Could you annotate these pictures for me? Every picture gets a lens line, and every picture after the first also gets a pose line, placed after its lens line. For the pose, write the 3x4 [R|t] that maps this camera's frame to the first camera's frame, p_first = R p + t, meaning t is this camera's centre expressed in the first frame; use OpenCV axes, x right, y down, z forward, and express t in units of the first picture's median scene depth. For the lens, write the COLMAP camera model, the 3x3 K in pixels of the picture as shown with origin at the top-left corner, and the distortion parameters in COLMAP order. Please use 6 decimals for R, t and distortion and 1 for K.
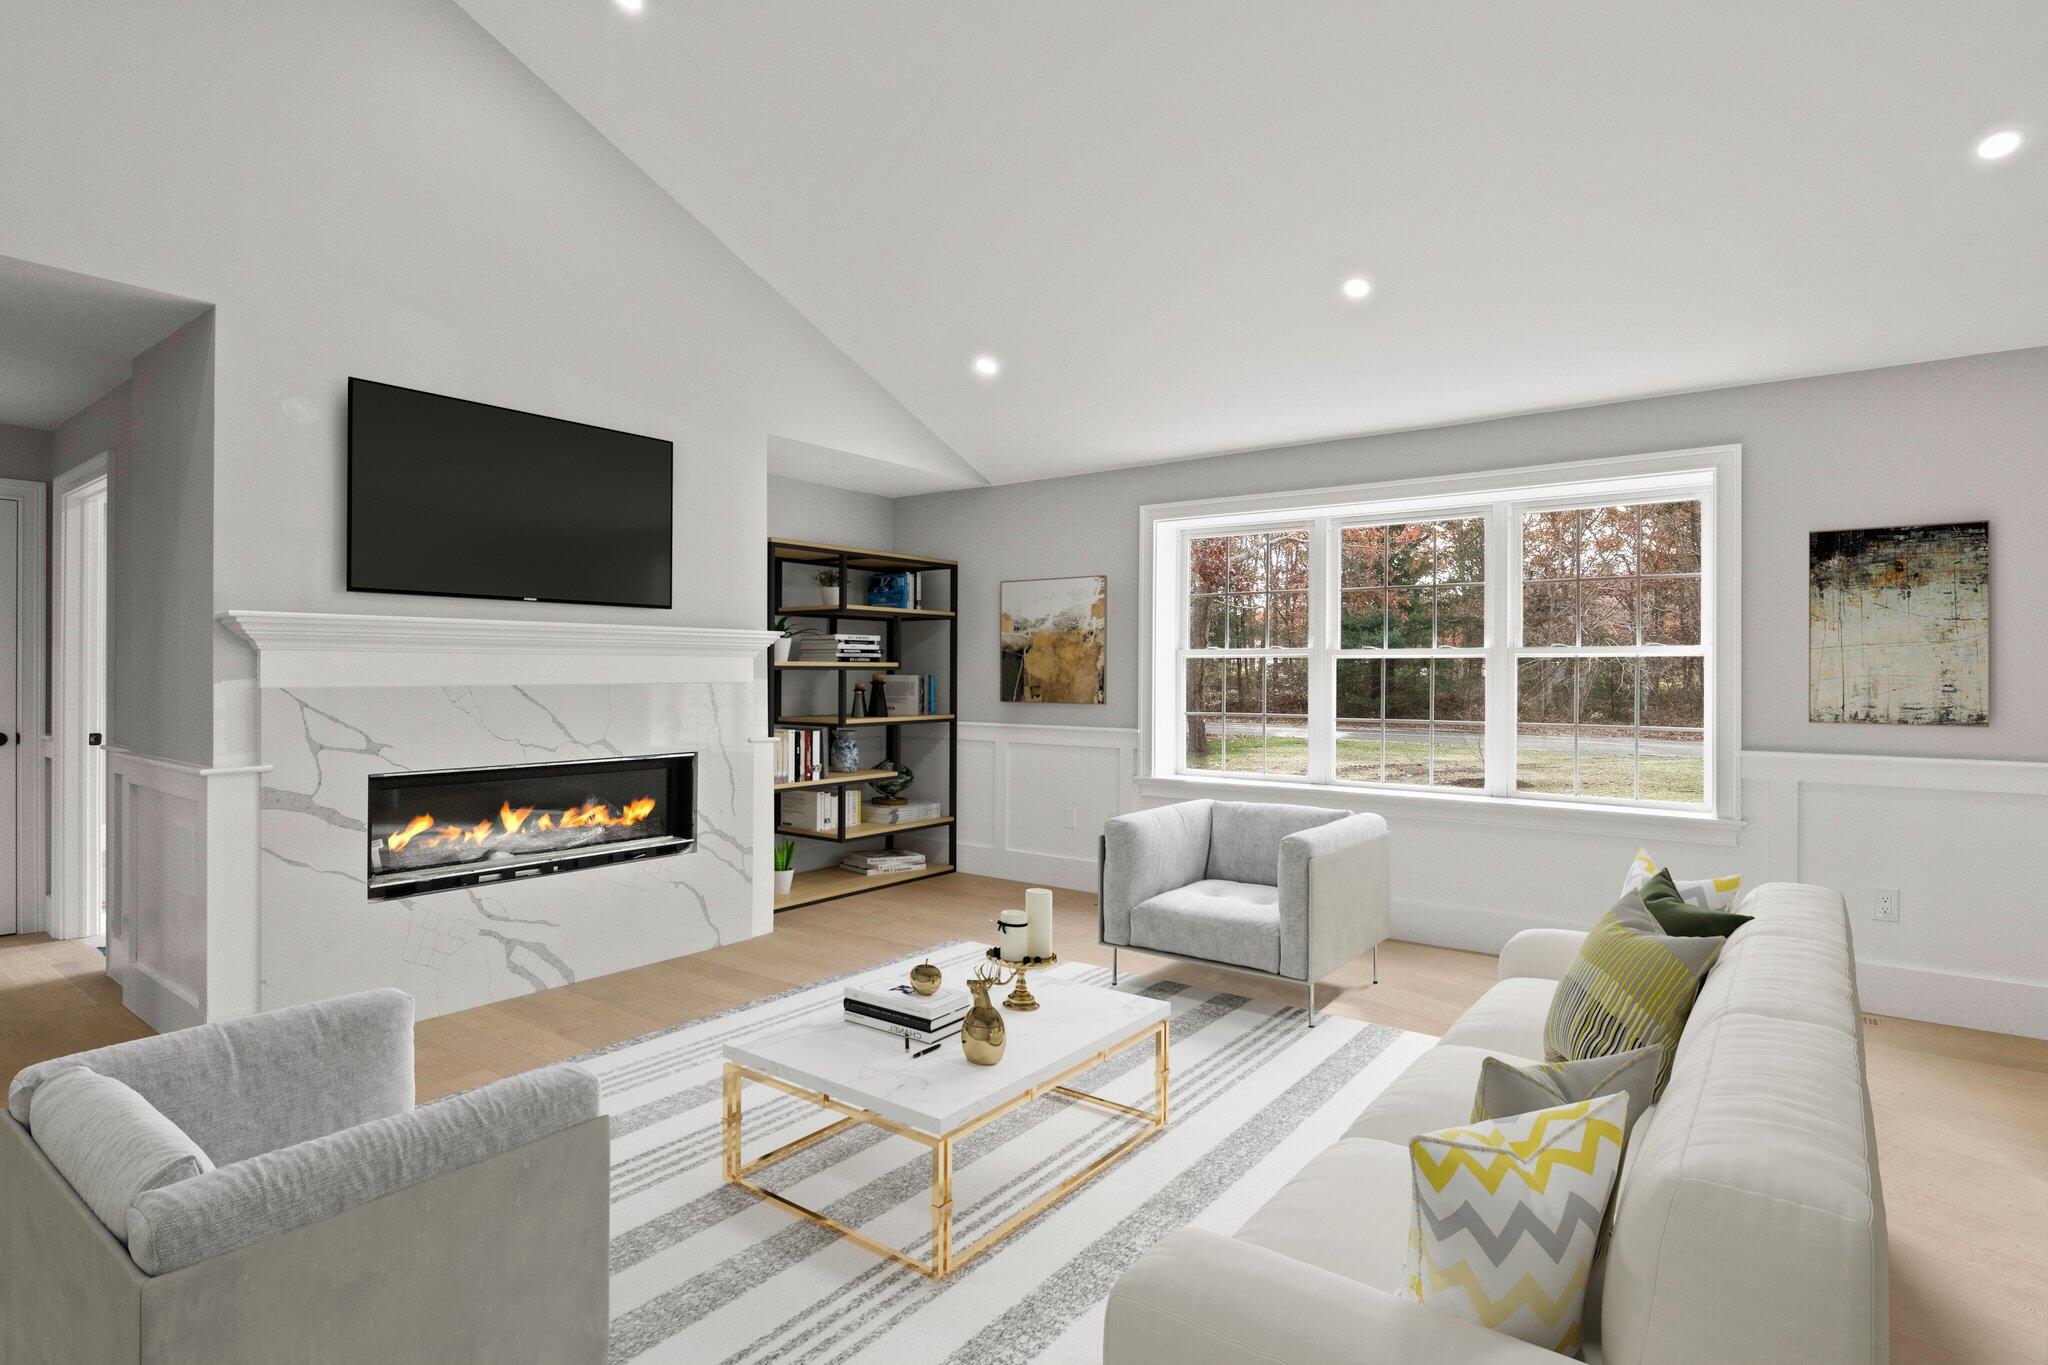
lens RADIAL K [[1058.2, 0, 1028.6], [0, 1058.2, 688.4], [0, 0, 1]] dist [-0.001947, -0.000096]
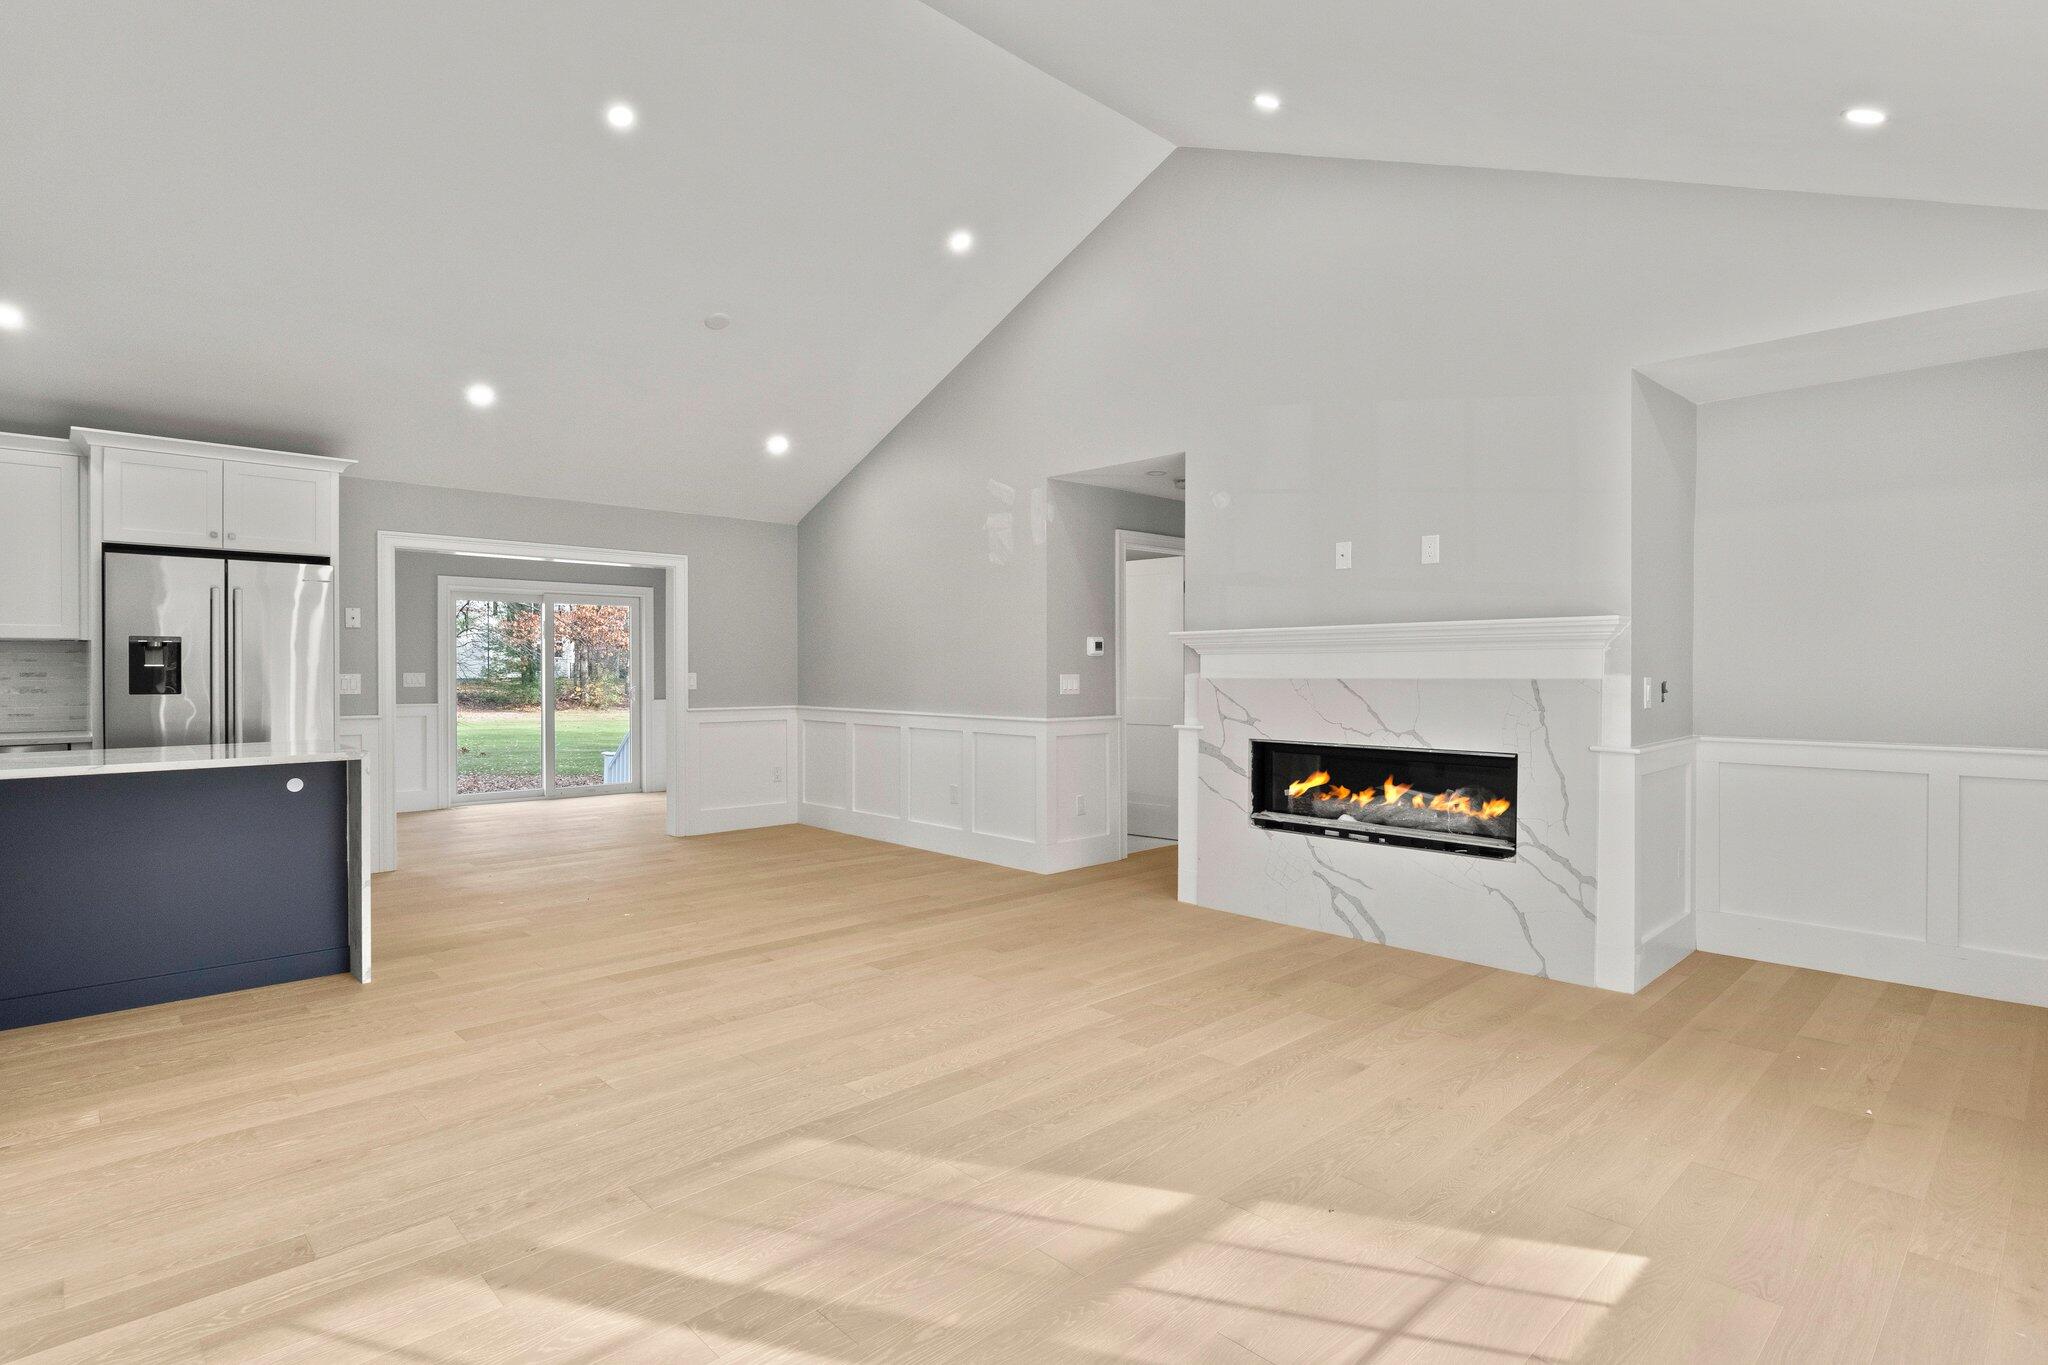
lens RADIAL K [[1045.6, 0, 1051.5], [0, 1045.6, 653.2], [0, 0, 1]] dist [0.000476, 0.000783]
pose [[-0.174564, 0.004138, -0.984637, 0.718356], [0.007230, 0.999970, 0.002921, -0.036293], [0.984619, -0.006609, -0.174588, 0.844309]]
